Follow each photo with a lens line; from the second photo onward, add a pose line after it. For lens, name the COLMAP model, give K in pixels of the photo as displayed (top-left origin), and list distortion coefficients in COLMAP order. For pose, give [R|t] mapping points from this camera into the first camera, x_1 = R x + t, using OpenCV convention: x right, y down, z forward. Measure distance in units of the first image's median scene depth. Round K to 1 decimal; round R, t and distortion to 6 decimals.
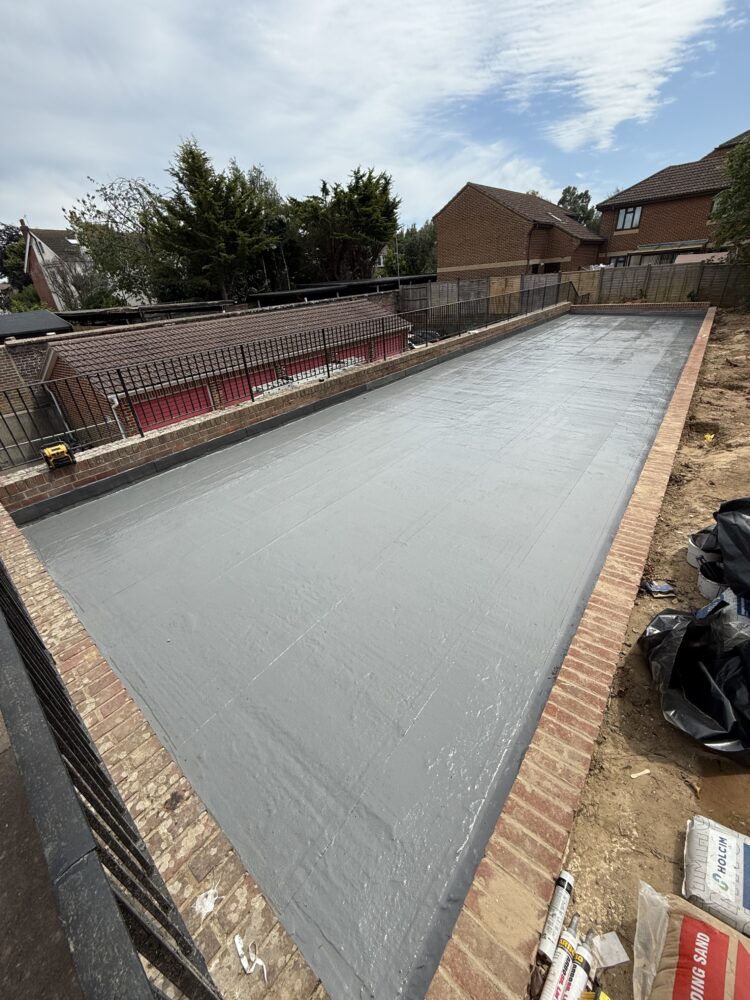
lens RADIAL K [[403.2, 0, 378.1], [0, 403.2, 497.4], [0, 0, 1]] dist [0.000596, -0.000080]
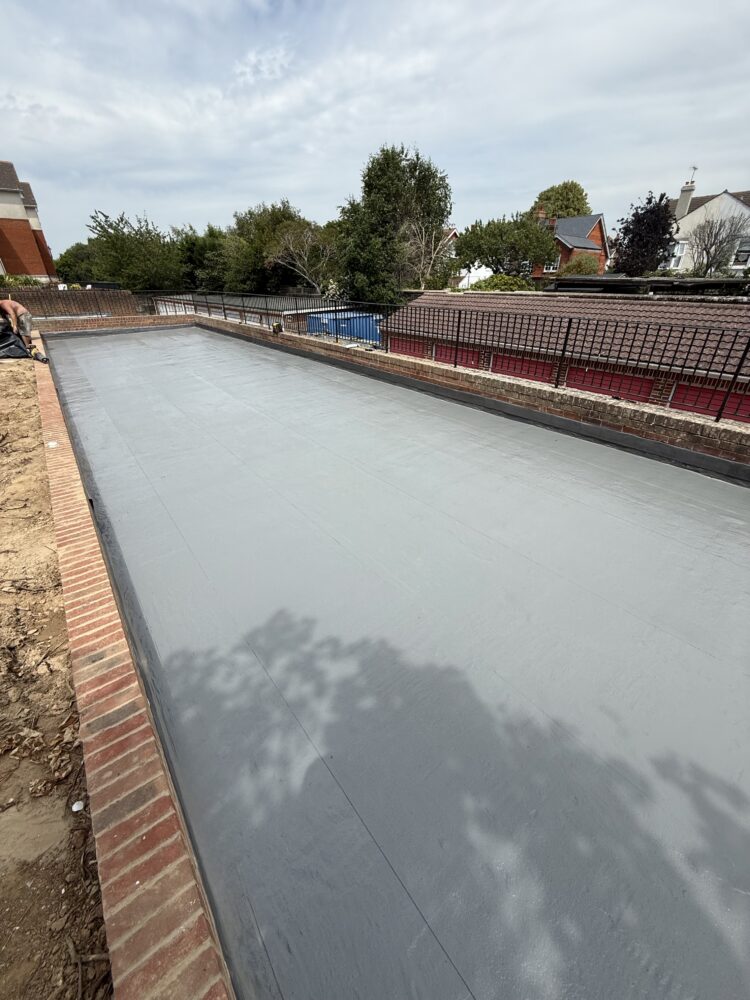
lens RADIAL K [[399.0, 0, 369.4], [0, 399.0, 503.8], [0, 0, 1]] dist [0.000133, -0.000024]
pose [[-0.256902, 0.535488, -0.804521, 0.575481], [-0.451095, 0.669774, 0.589845, -0.390530], [0.854702, 0.514448, 0.069490, 0.673345]]
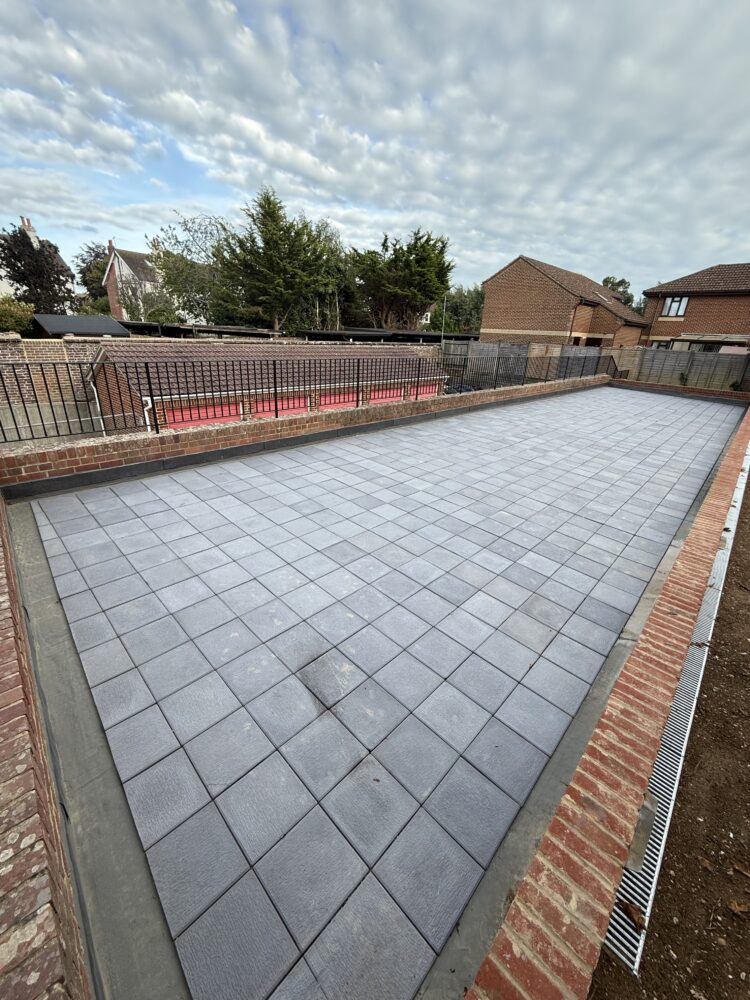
lens RADIAL K [[395.7, 0, 375.0], [0, 395.7, 500.0], [0, 0, 1]] dist [0.000208, -0.000225]
pose [[0.987195, 0.146999, -0.061953, 0.007427], [-0.152515, 0.983581, -0.096472, 0.007385], [0.046754, 0.104686, 0.993406, 0.028814]]
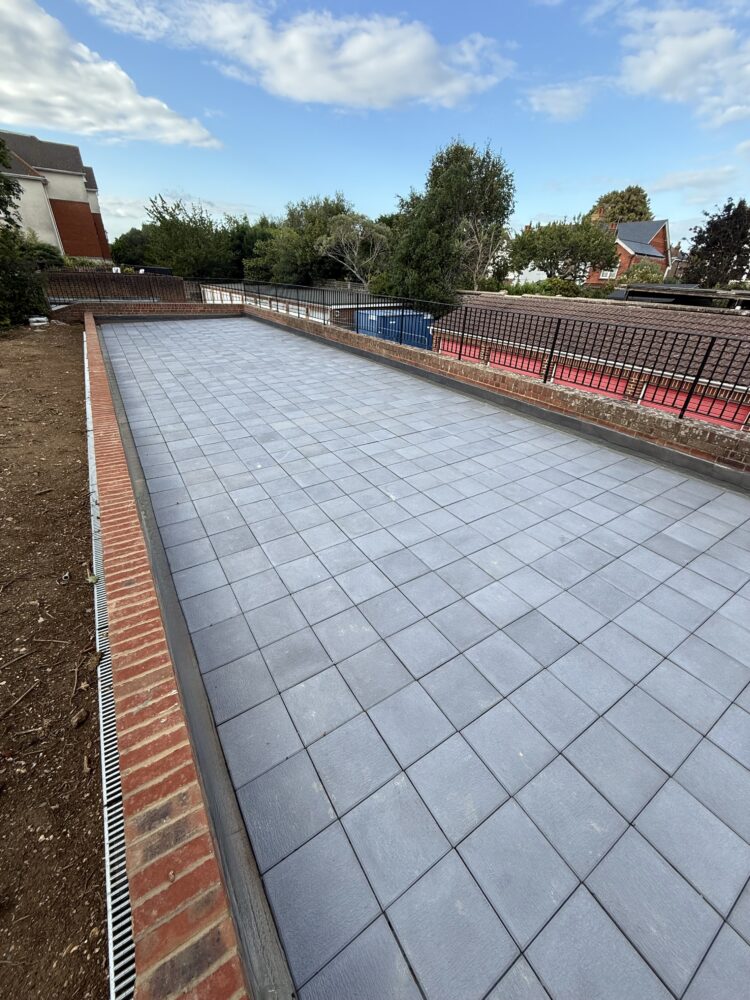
lens RADIAL K [[395.7, 0, 375.0], [0, 395.7, 500.0], [0, 0, 1]] dist [0.000208, -0.000225]
pose [[-0.333941, 0.515604, -0.789073, 0.557697], [-0.471732, 0.633334, 0.613479, -0.377136], [0.816059, 0.577097, 0.031731, 0.651899]]
